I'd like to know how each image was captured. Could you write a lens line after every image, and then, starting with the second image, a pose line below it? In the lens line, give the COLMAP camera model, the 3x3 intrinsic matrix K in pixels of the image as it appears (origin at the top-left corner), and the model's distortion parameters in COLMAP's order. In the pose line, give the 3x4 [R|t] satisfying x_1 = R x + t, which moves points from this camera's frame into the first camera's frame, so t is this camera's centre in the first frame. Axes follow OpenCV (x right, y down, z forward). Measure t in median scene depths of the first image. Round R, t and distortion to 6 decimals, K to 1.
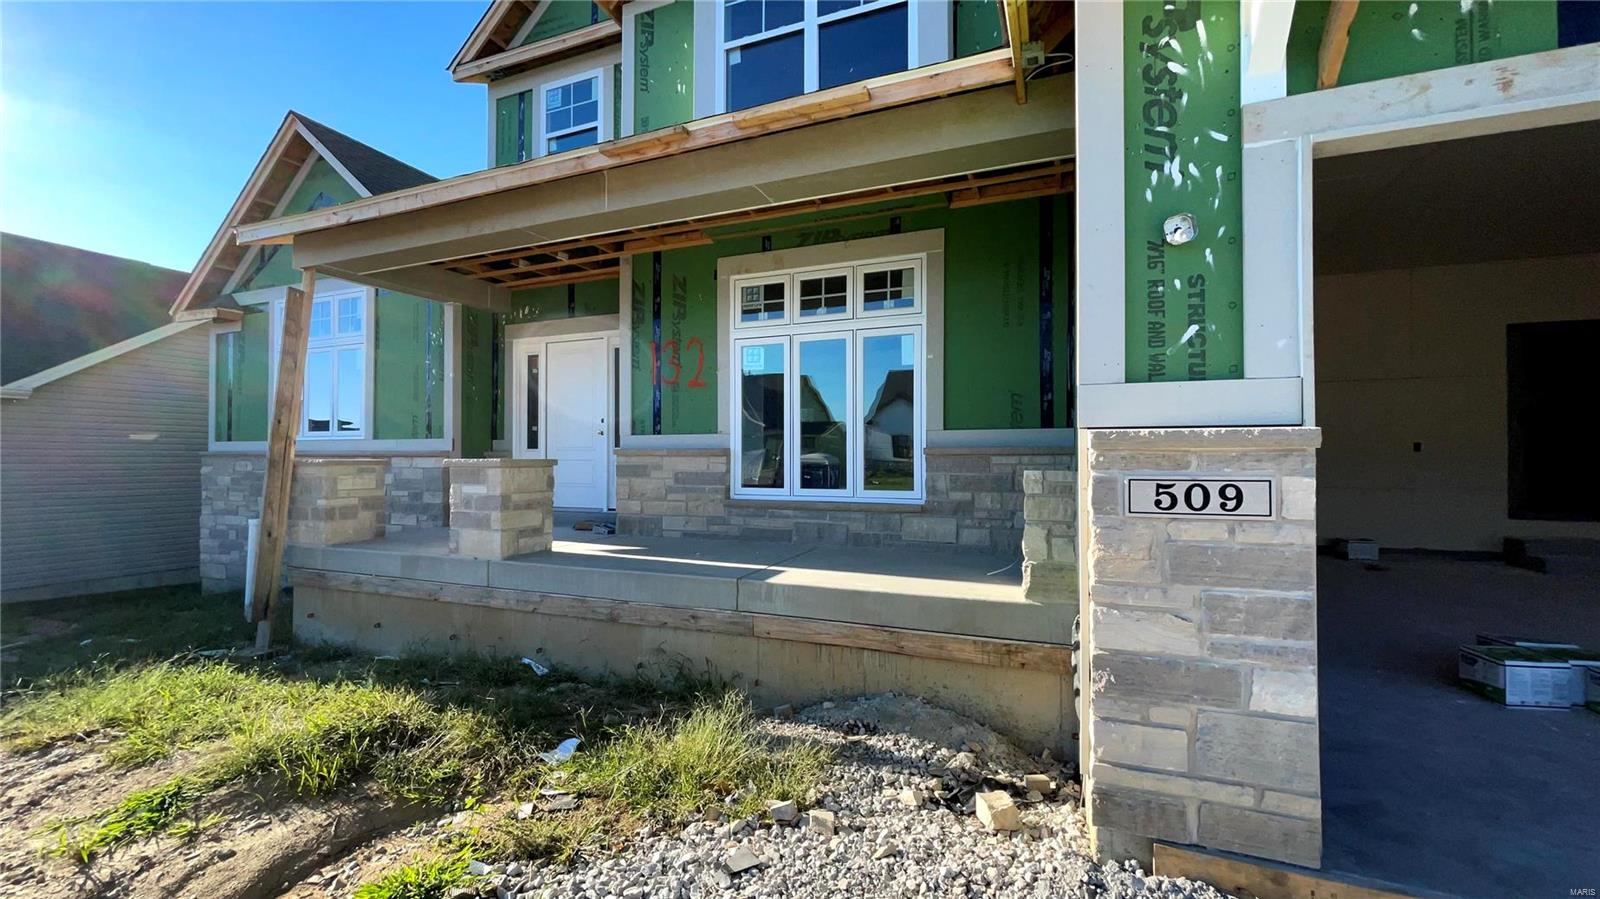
lens RADIAL K [[643.1, 0, 800.0], [0, 643.1, 449.5], [0, 0, 1]] dist [-0.001549, -0.000021]
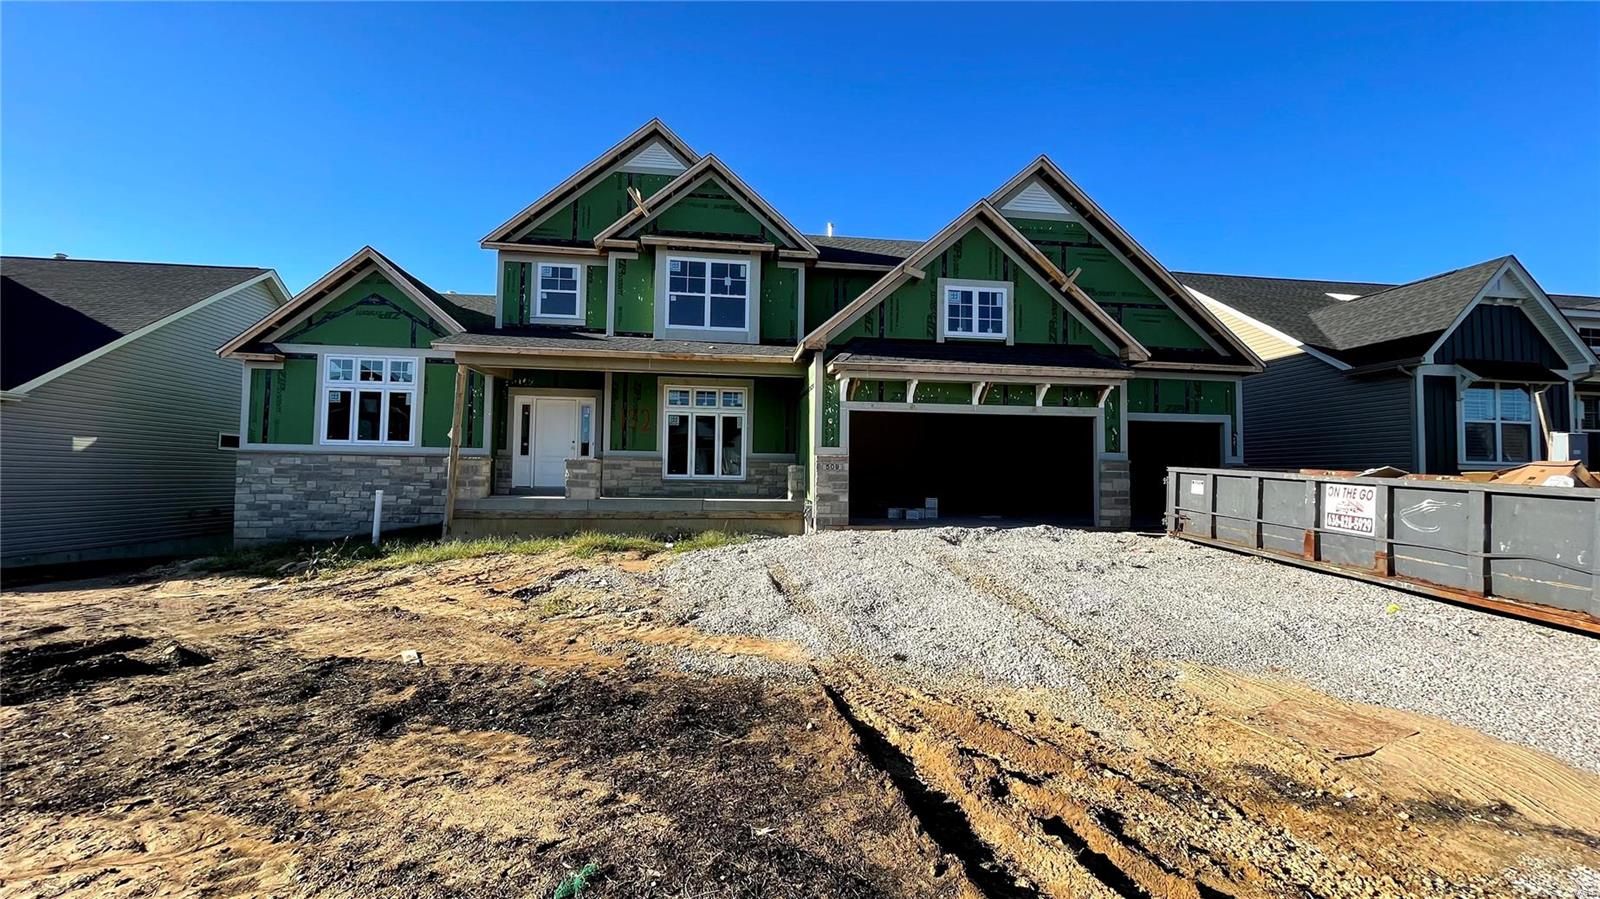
lens RADIAL K [[643.1, 0, 800.0], [0, 643.1, 449.5], [0, 0, 1]] dist [-0.001549, -0.000021]
pose [[0.868371, 0.036241, 0.494588, -0.845773], [-0.020351, 0.999090, -0.037479, 0.046799], [-0.495497, 0.022480, 0.868319, -1.312767]]
